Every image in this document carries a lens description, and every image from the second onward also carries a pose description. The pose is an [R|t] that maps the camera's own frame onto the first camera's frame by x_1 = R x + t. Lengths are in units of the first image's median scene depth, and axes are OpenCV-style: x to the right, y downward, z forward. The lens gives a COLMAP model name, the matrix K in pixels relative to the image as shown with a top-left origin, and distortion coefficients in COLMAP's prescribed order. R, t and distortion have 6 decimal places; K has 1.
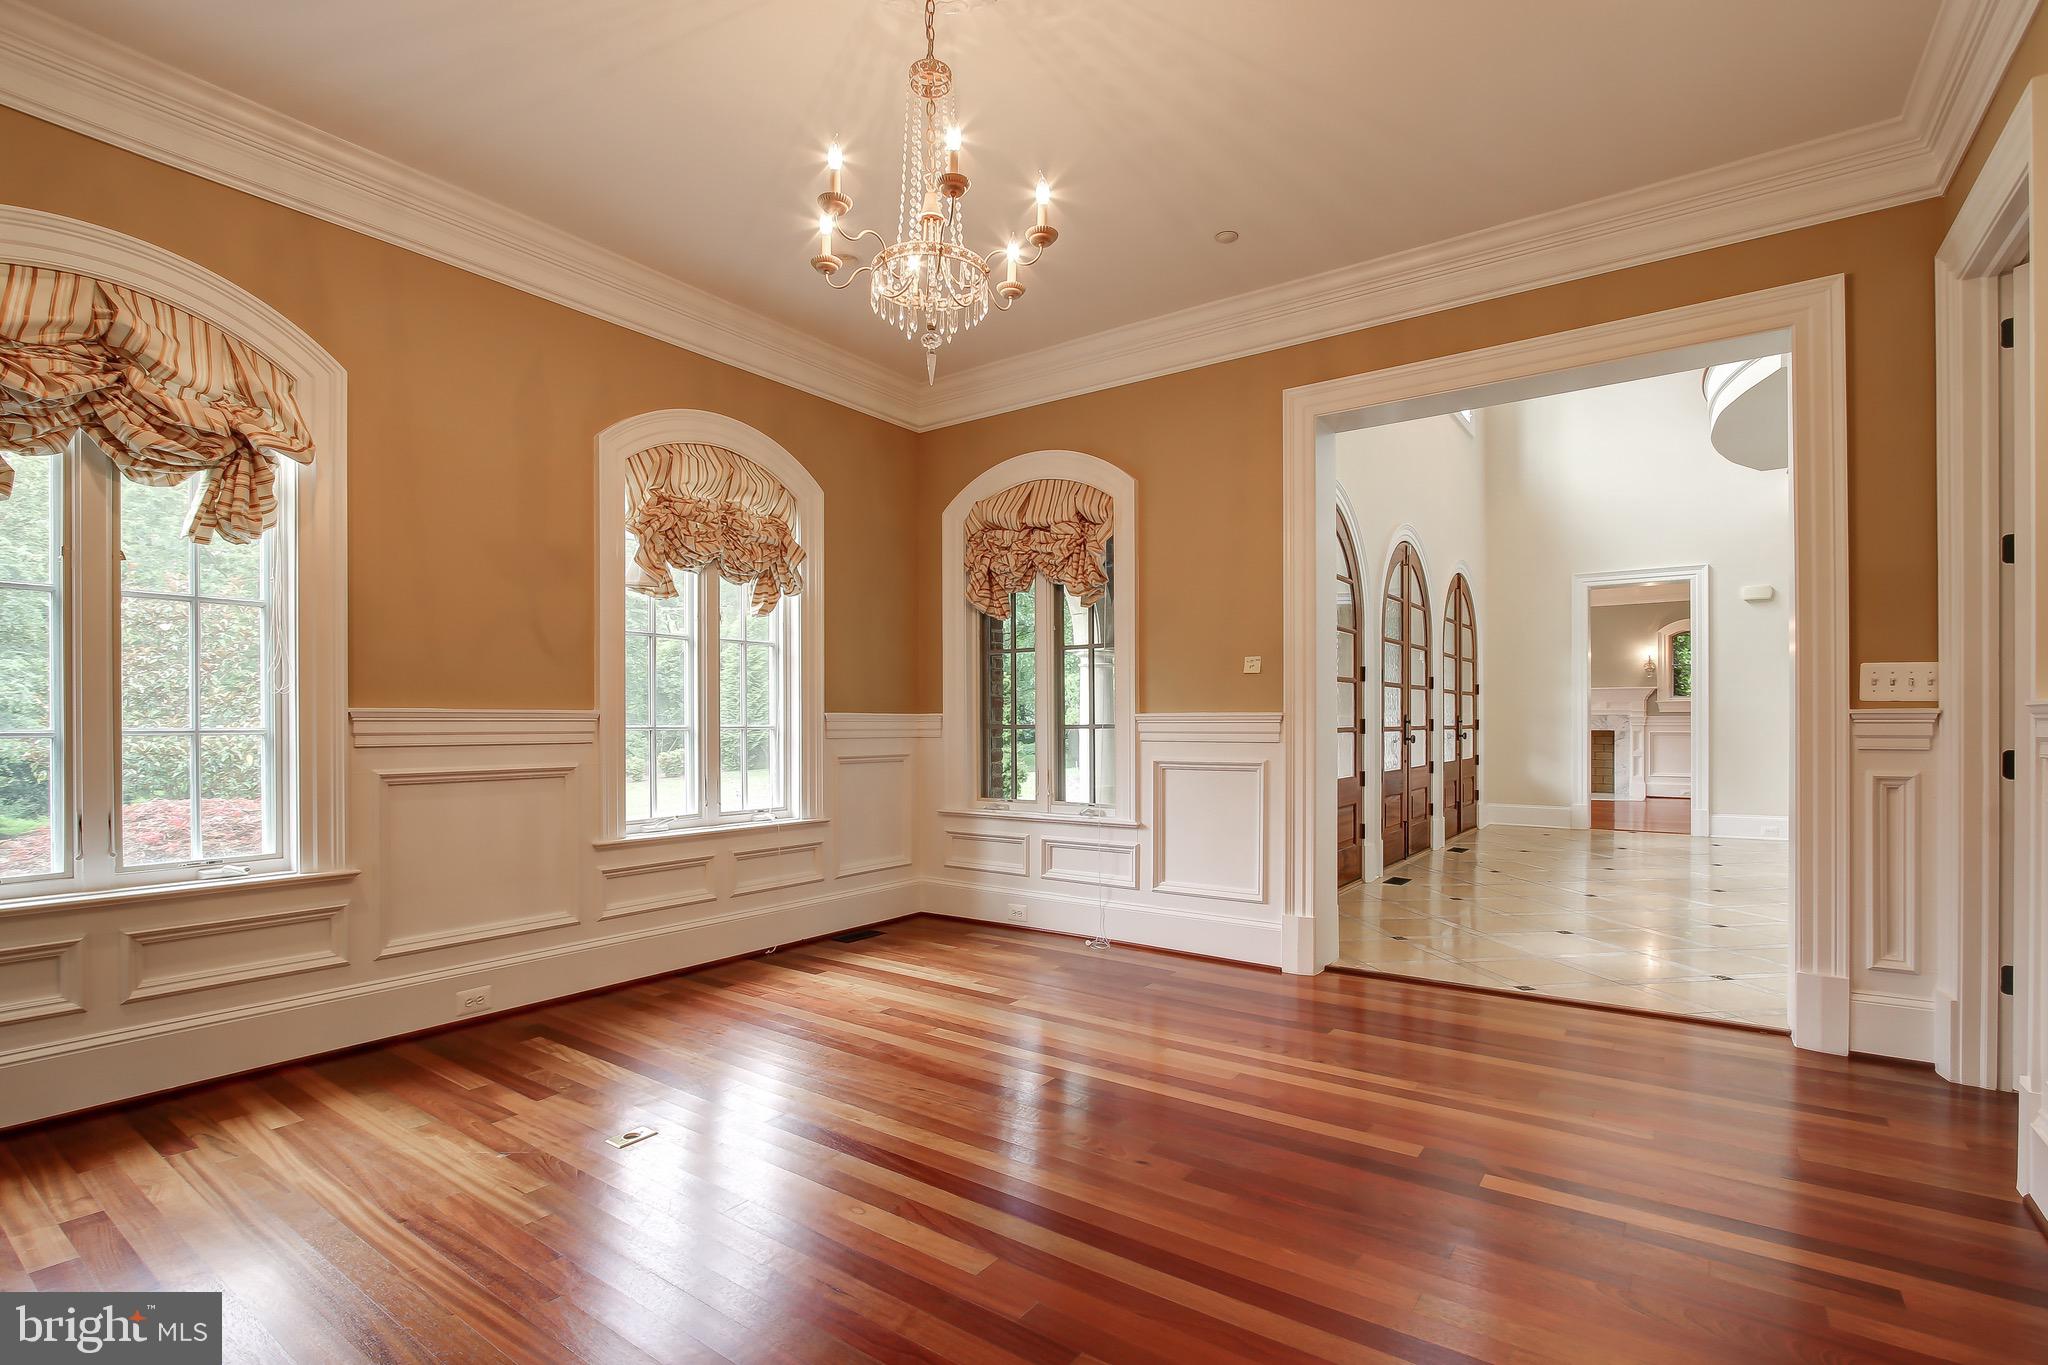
lens RADIAL K [[950.6, 0, 1031.5], [0, 950.6, 722.6], [0, 0, 1]] dist [-0.017568, -0.001698]
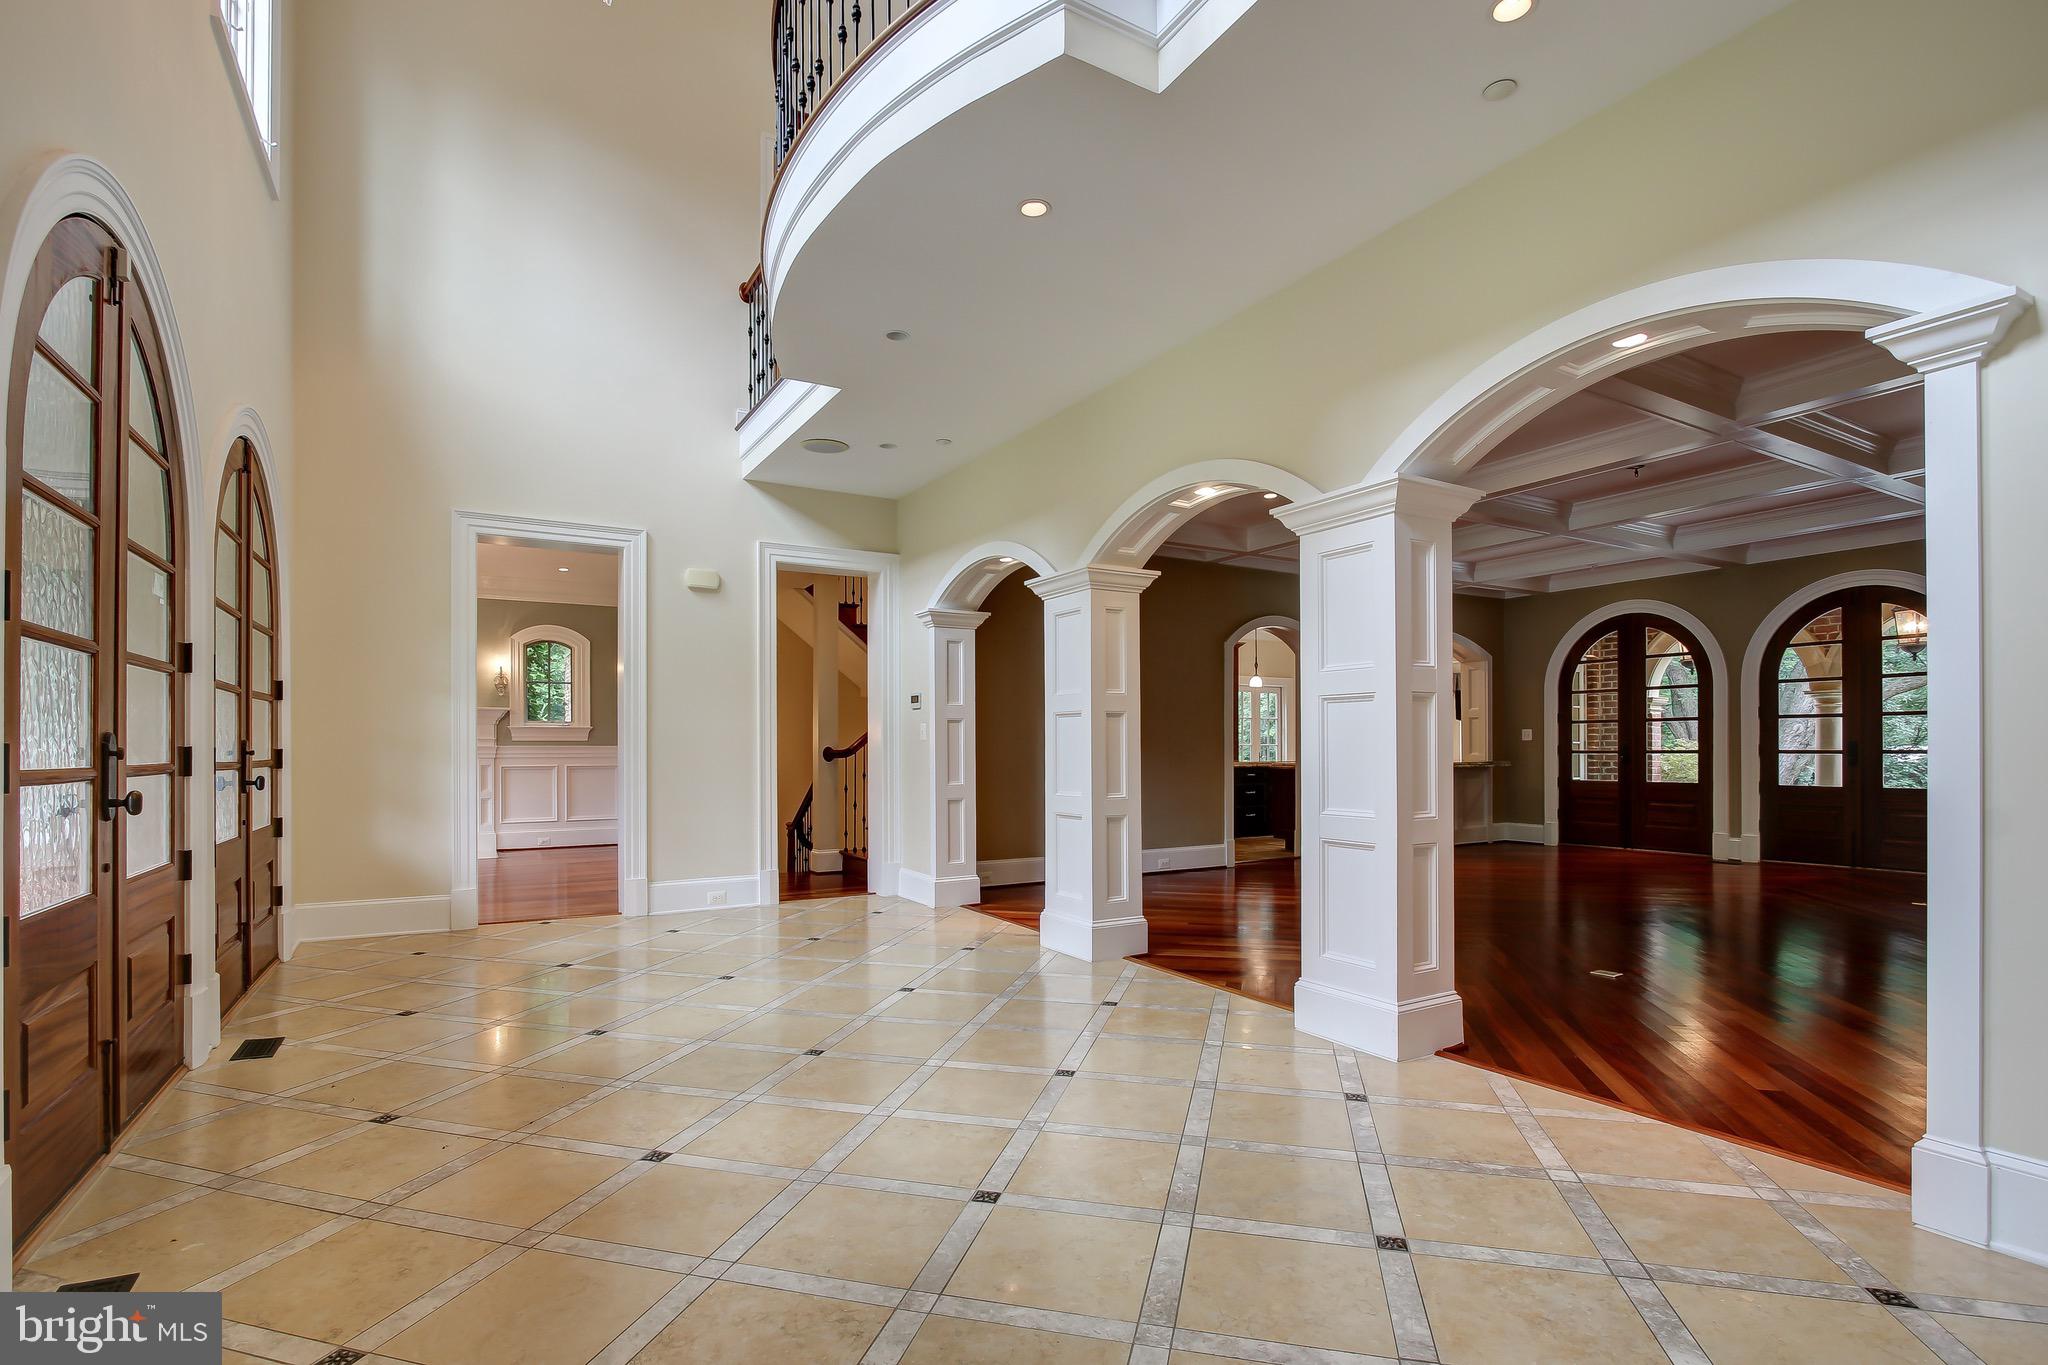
lens RADIAL K [[950.6, 0, 1006.7], [0, 950.6, 748.2], [0, 0, 1]] dist [-0.017568, -0.001698]
pose [[0.411371, 0.001237, 0.911467, 0.180776], [0.004003, 0.999987, -0.003164, -0.000461], [-0.911459, 0.004950, 0.411360, 0.462100]]
